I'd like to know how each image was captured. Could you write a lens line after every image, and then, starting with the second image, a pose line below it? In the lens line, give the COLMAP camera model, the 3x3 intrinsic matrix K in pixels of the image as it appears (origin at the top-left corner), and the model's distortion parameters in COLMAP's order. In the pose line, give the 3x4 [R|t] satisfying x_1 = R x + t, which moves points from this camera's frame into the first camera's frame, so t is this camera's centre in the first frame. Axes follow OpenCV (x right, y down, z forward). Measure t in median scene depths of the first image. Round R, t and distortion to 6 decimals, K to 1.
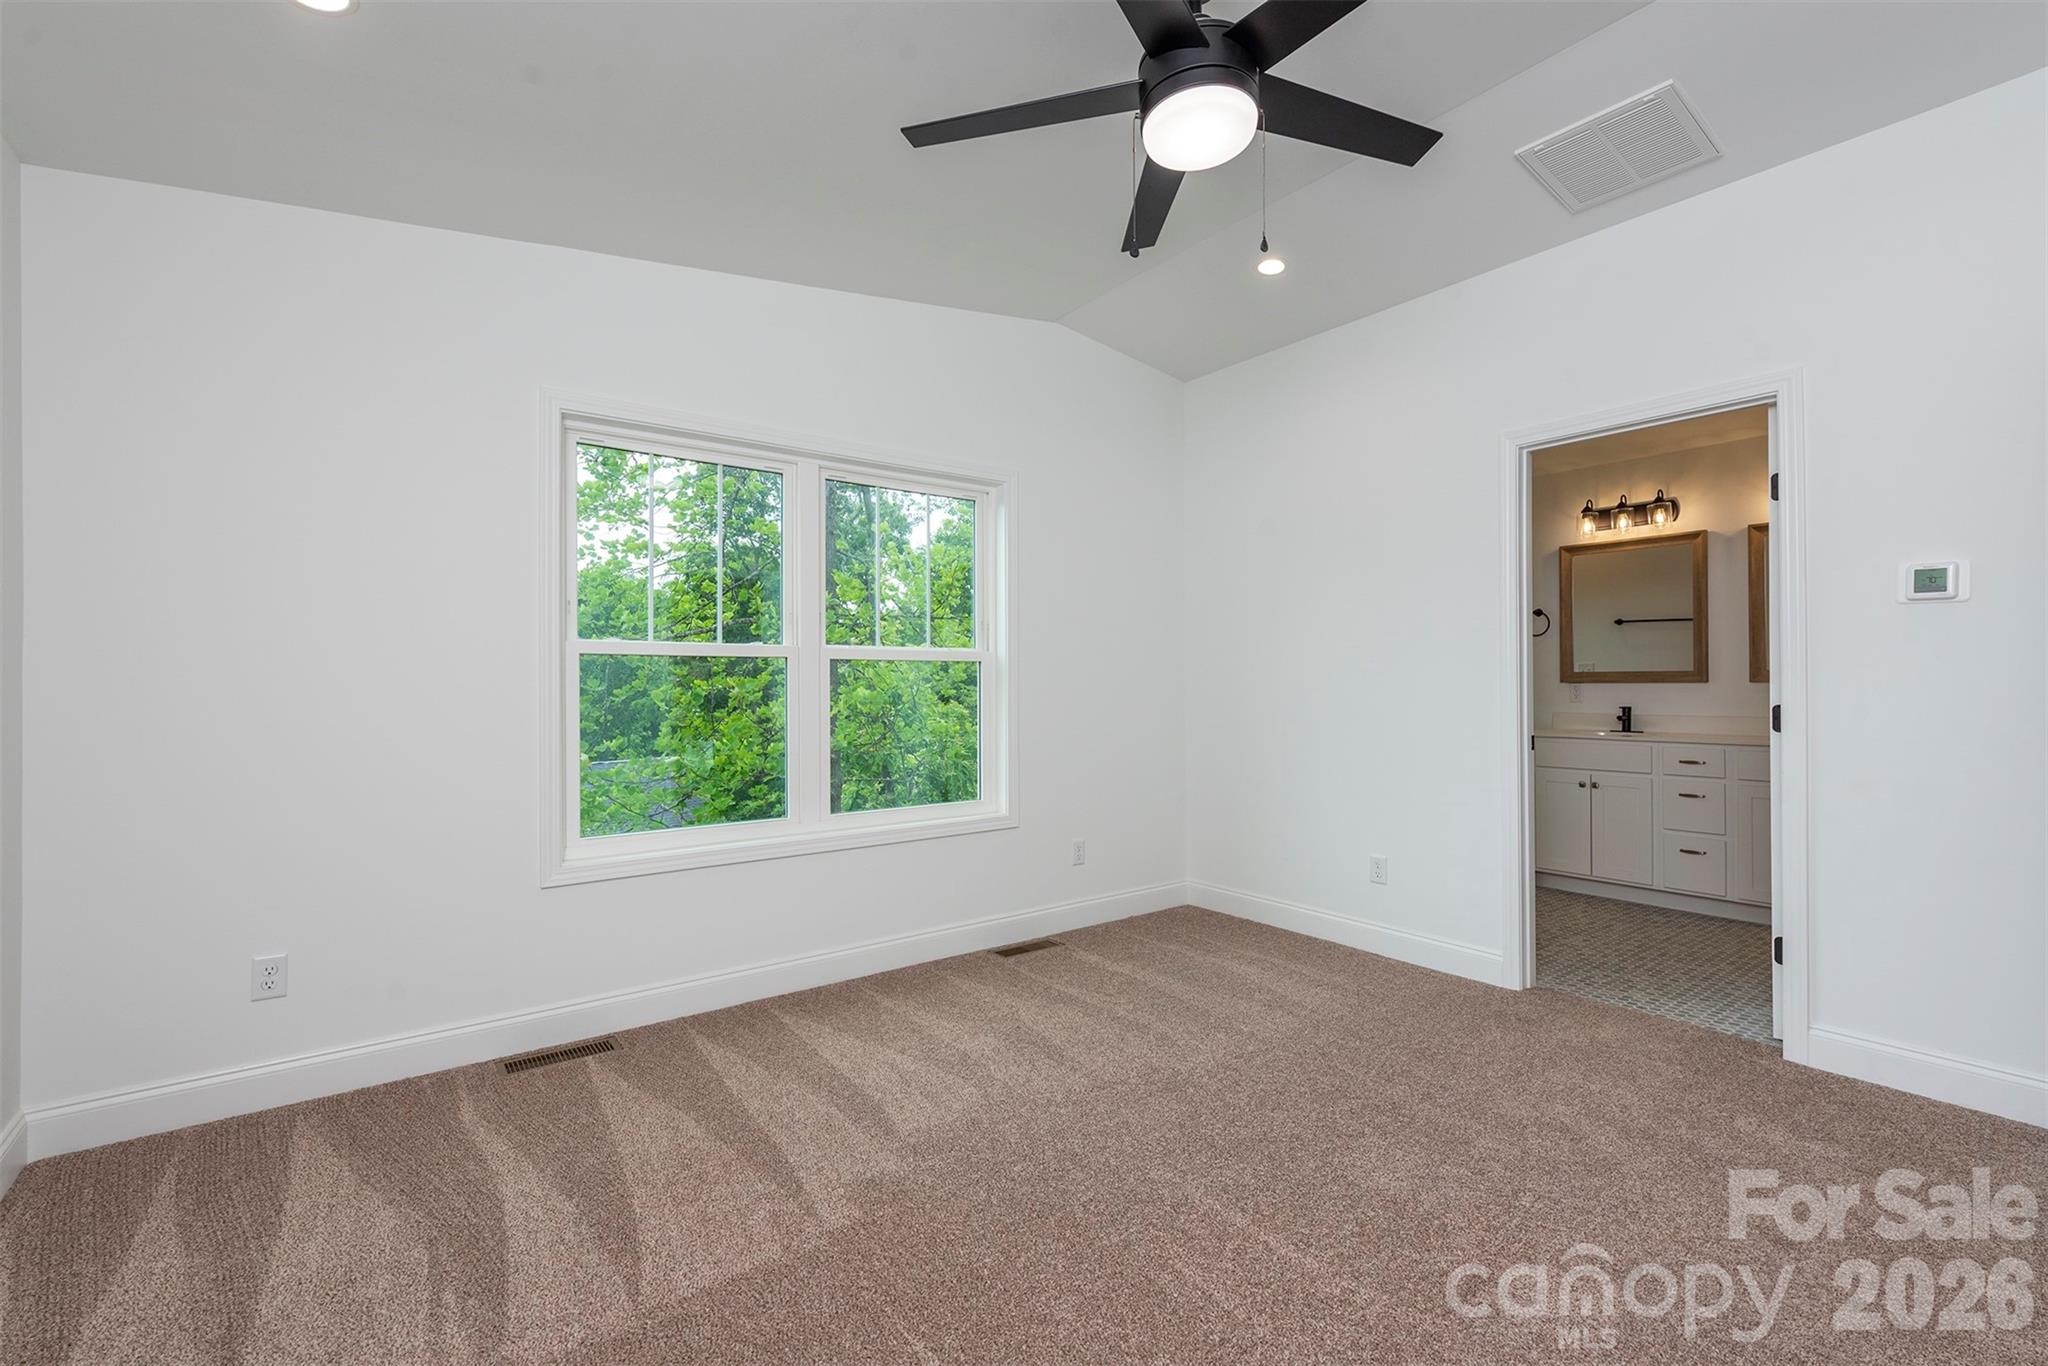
lens RADIAL K [[886.4, 0, 1036.8], [0, 886.4, 680.0], [0, 0, 1]] dist [0.011874, -0.002127]
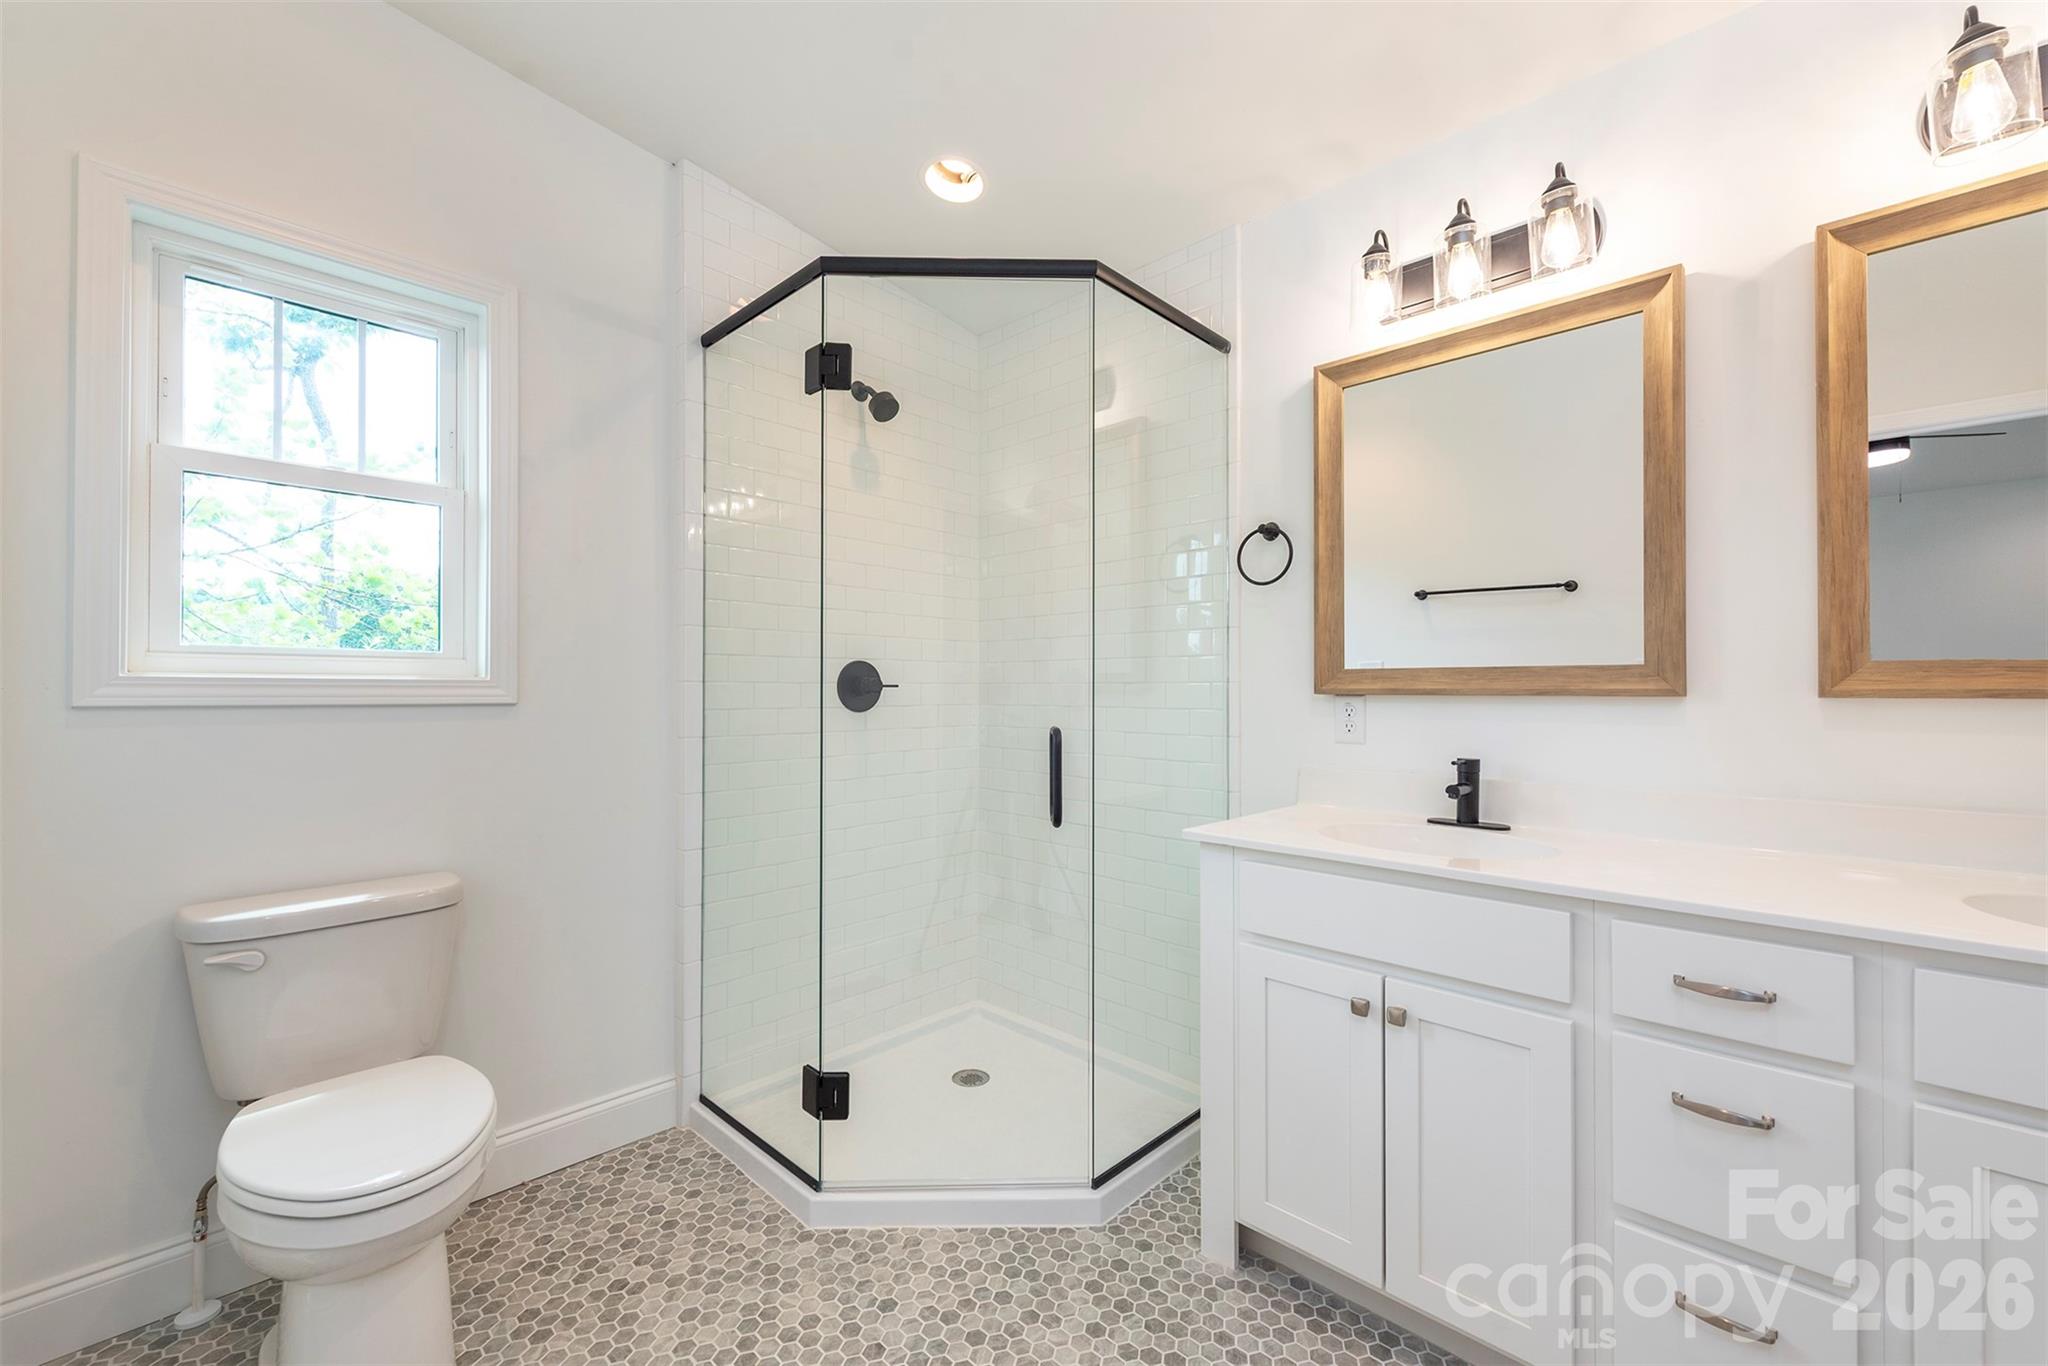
lens RADIAL K [[871.6, 0, 1018.6], [0, 871.6, 682.0], [0, 0, 1]] dist [0.009258, -0.002728]
pose [[0.986157, 0.005926, 0.165707, 0.408166], [-0.005458, 0.999980, -0.003278, -0.001254], [-0.165723, 0.002329, 0.986170, 0.660504]]
